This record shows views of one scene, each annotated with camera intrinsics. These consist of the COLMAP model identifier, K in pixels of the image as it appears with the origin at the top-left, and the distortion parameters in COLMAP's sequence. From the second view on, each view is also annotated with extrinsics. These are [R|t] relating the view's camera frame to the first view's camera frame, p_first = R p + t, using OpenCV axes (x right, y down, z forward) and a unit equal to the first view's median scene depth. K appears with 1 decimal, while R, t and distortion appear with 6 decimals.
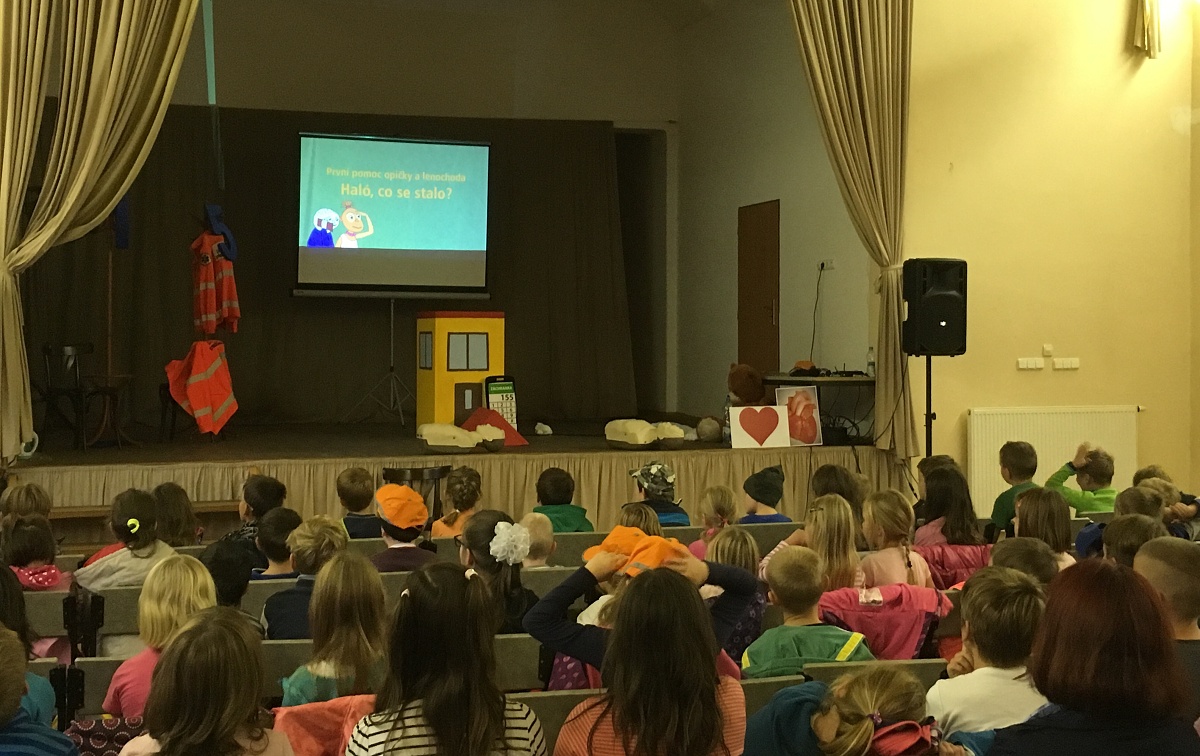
lens RADIAL K [[1506.6, 0, 621.2], [0, 1506.6, 289.7], [0, 0, 1]] dist [0.062996, 0.000000]
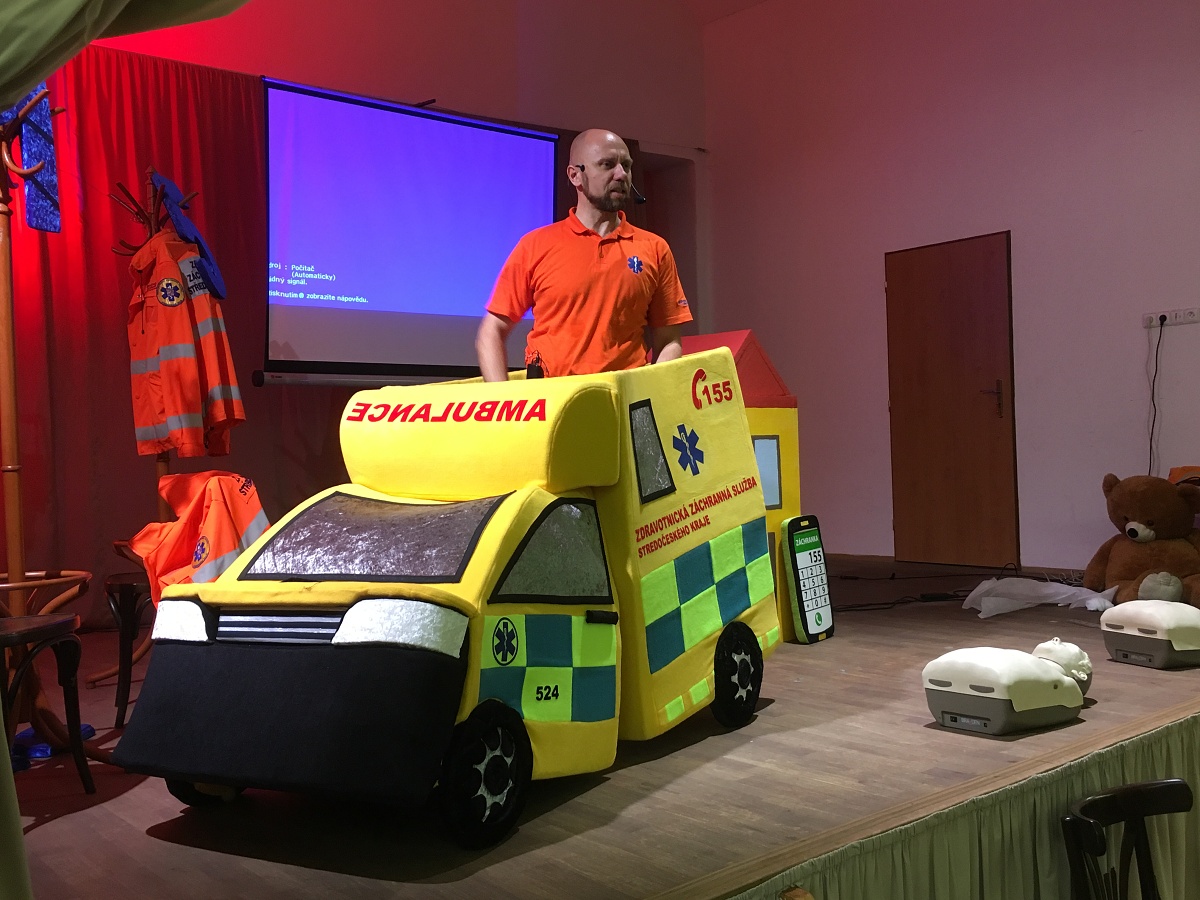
lens RADIAL K [[1160.6, 0, 607.3], [0, 1160.6, 447.1], [0, 0, 1]] dist [0.024219, 0.000000]
pose [[0.935917, -0.033085, 0.350663, -0.291799], [0.022605, 0.999168, 0.033939, 0.018076], [-0.351494, -0.023837, 0.935887, 0.662327]]
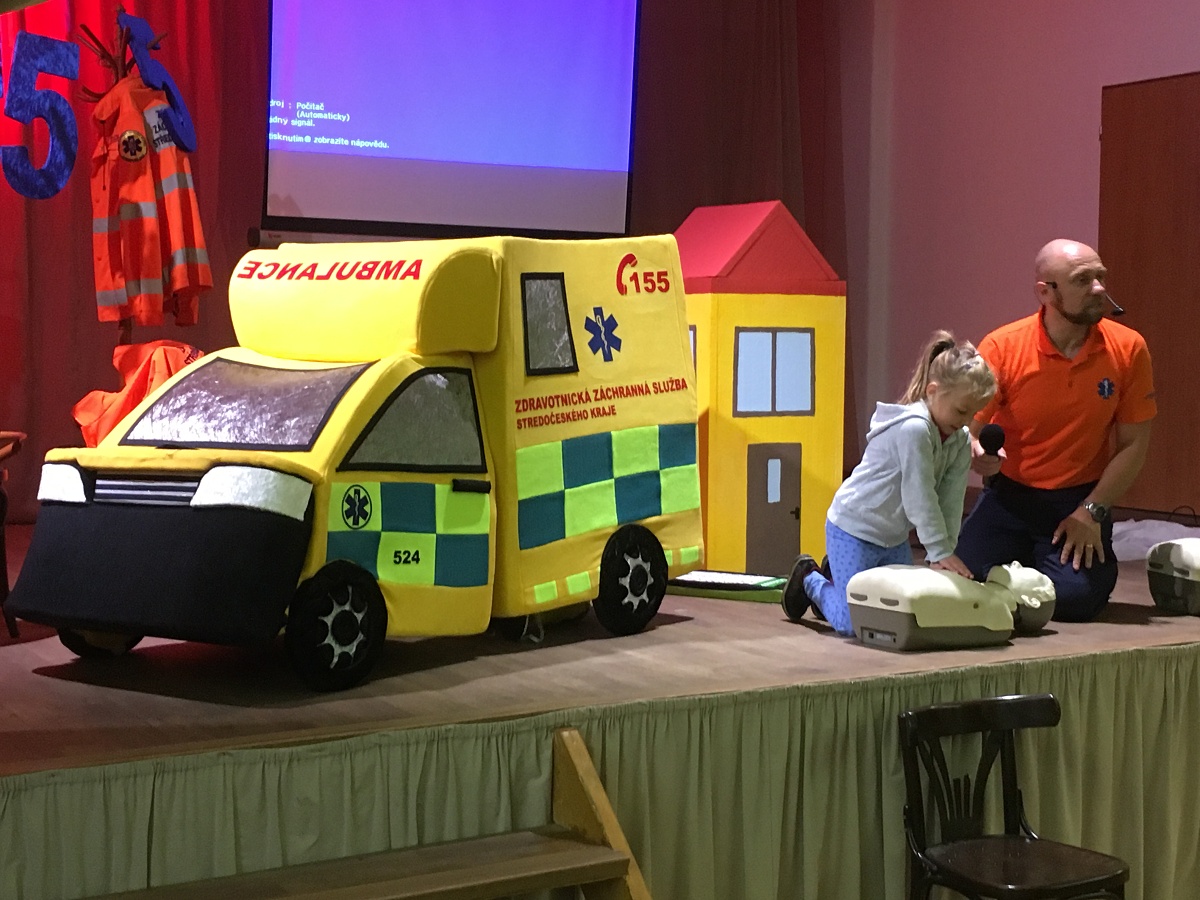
lens RADIAL K [[1818.6, 0, 600.7], [0, 1818.6, 445.7], [0, 0, 1]] dist [0.012435, 0.000000]
pose [[0.983220, -0.005811, 0.182333, -0.253452], [-0.011377, 0.995593, 0.093082, 0.014708], [-0.182070, -0.093594, 0.978821, 0.504921]]
